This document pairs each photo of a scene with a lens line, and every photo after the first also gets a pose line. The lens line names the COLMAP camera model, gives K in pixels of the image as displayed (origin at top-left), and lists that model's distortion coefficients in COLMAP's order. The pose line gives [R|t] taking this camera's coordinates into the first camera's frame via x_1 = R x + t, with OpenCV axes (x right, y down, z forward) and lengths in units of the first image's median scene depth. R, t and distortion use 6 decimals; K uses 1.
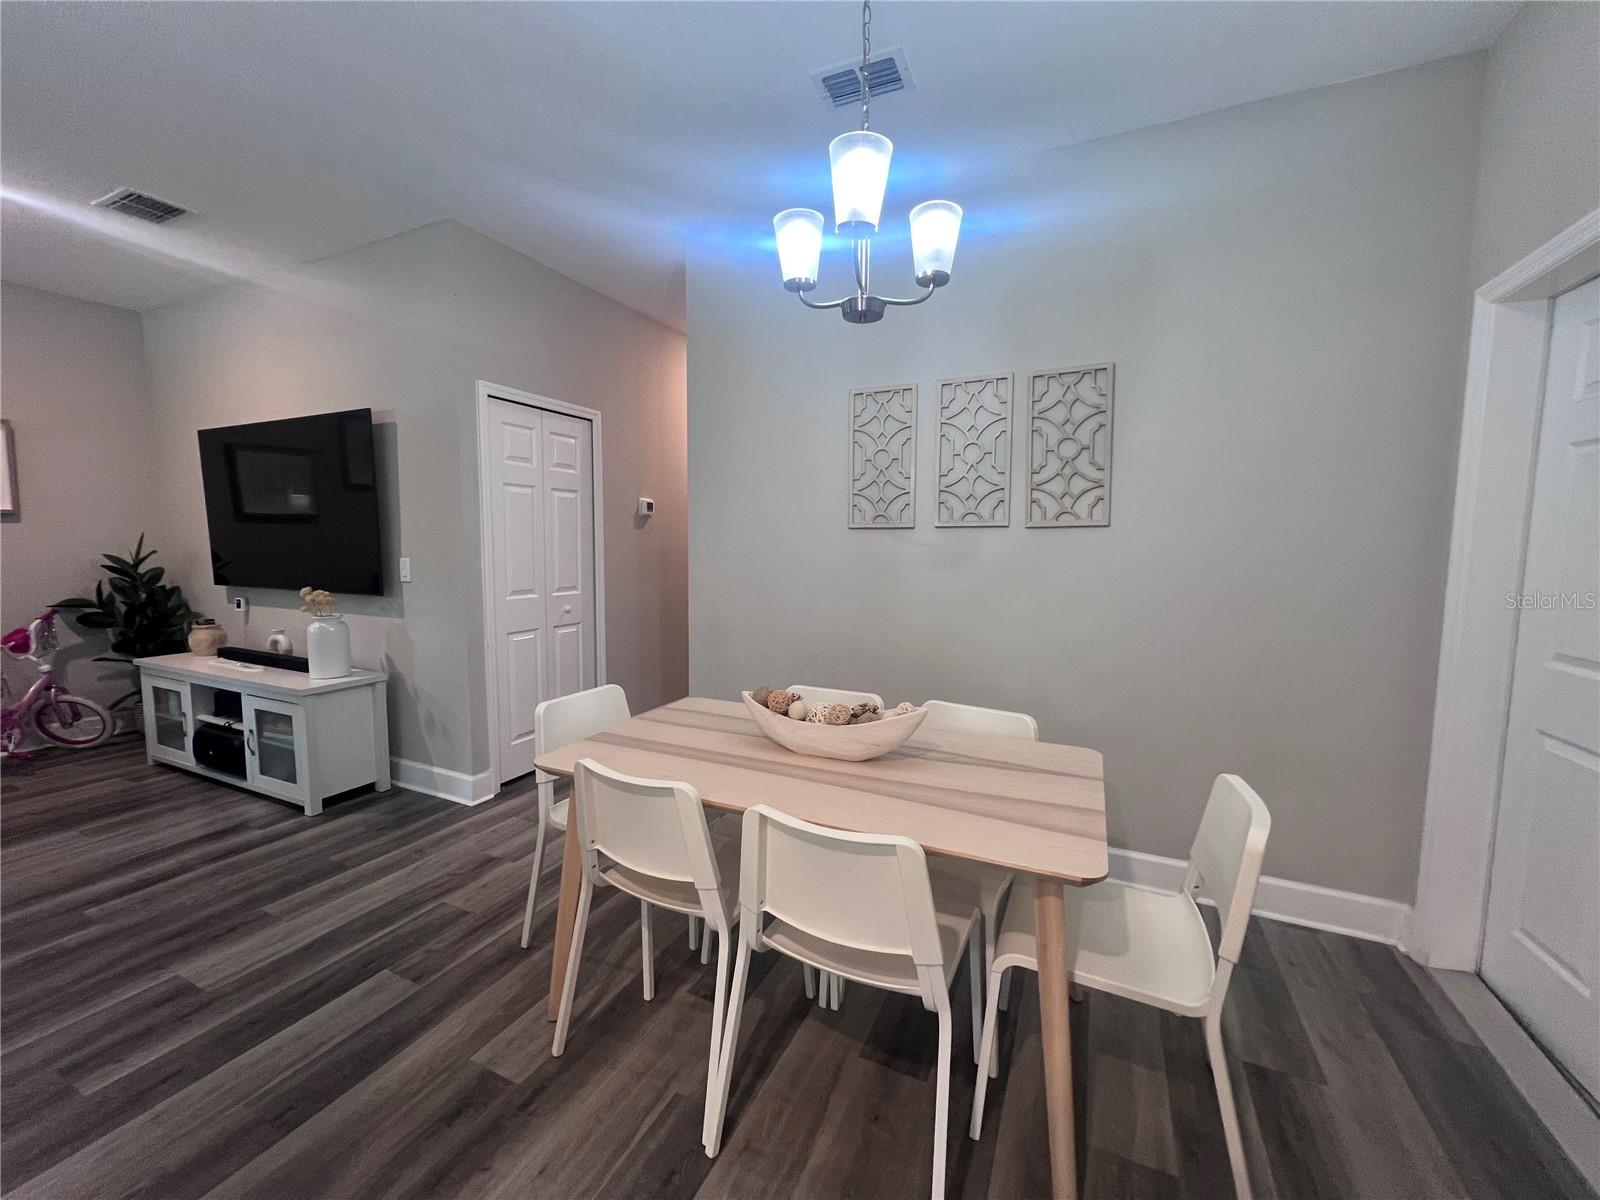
lens RADIAL K [[632.0, 0, 800.0], [0, 632.0, 600.0], [0, 0, 1]] dist [0.000006, 0.000120]
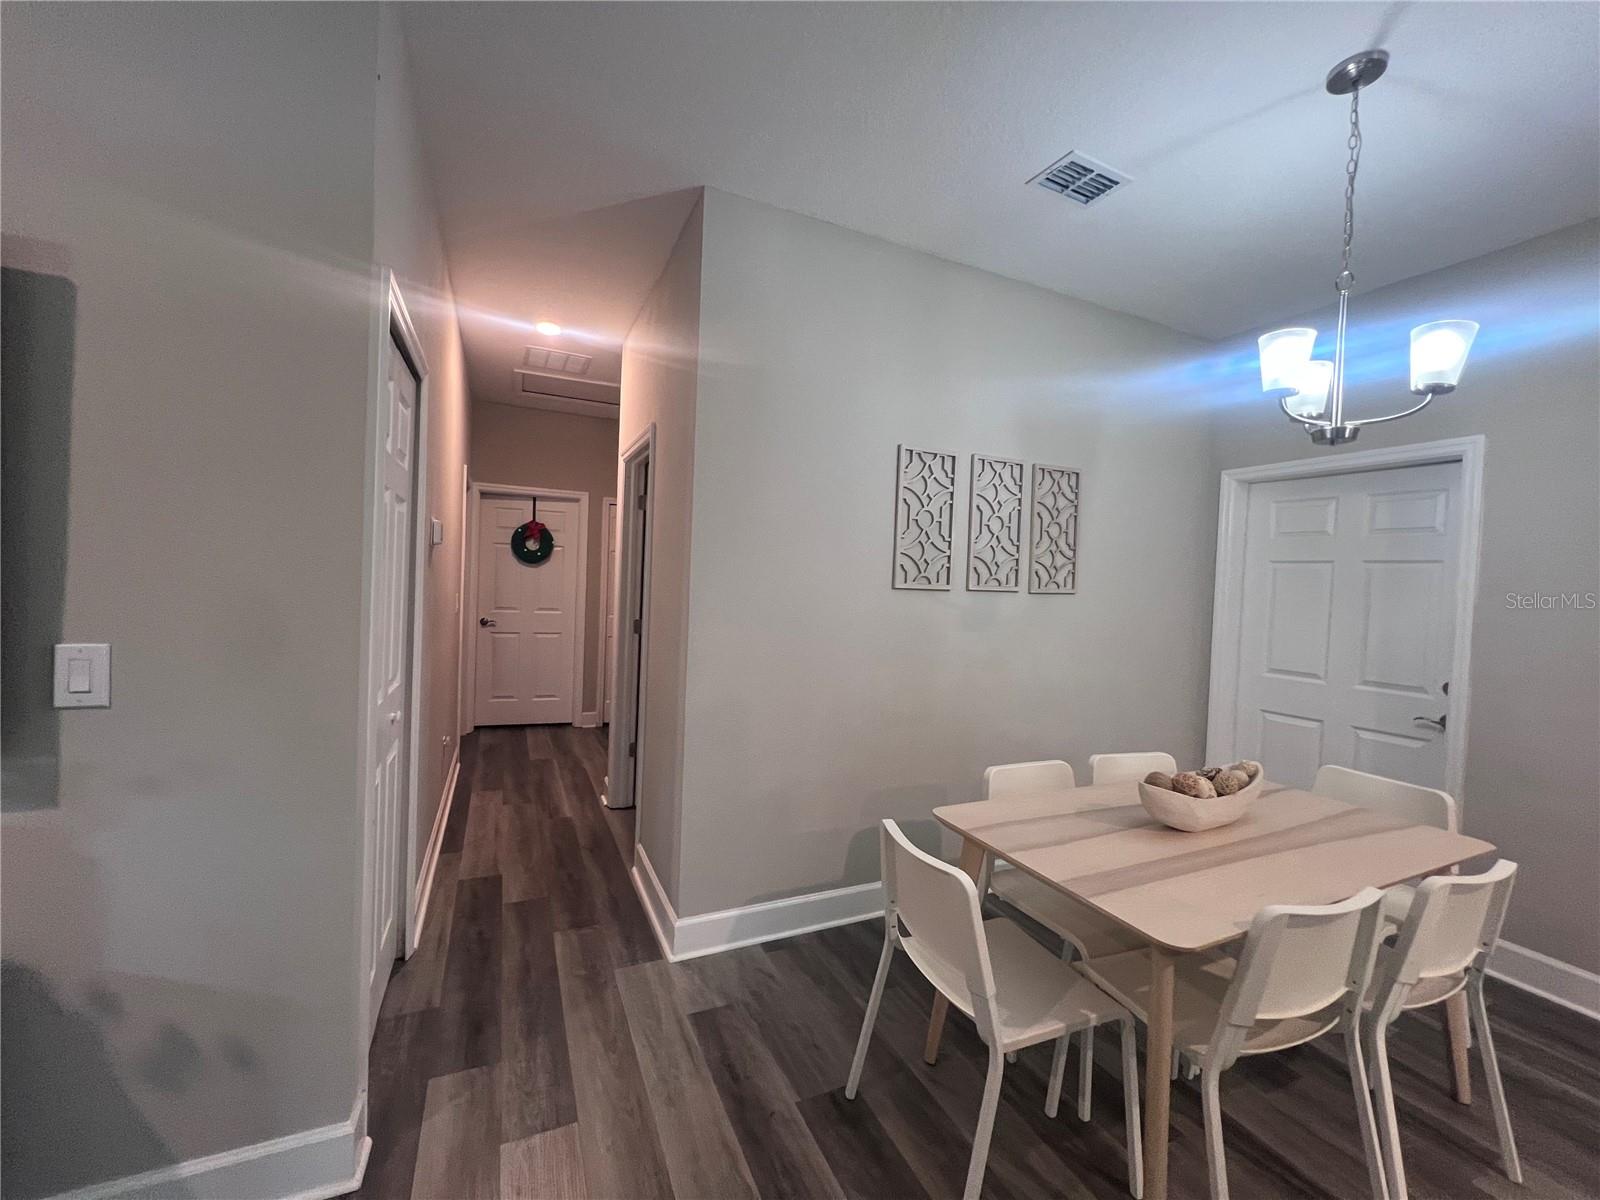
lens RADIAL K [[644.5, 0, 803.3], [0, 644.5, 595.3], [0, 0, 1]] dist [-0.001729, -0.000402]
pose [[0.641860, -0.001439, 0.766821, -0.715162], [0.033119, 0.999117, -0.025847, -0.079566], [-0.766106, 0.041986, 0.641341, 0.476614]]
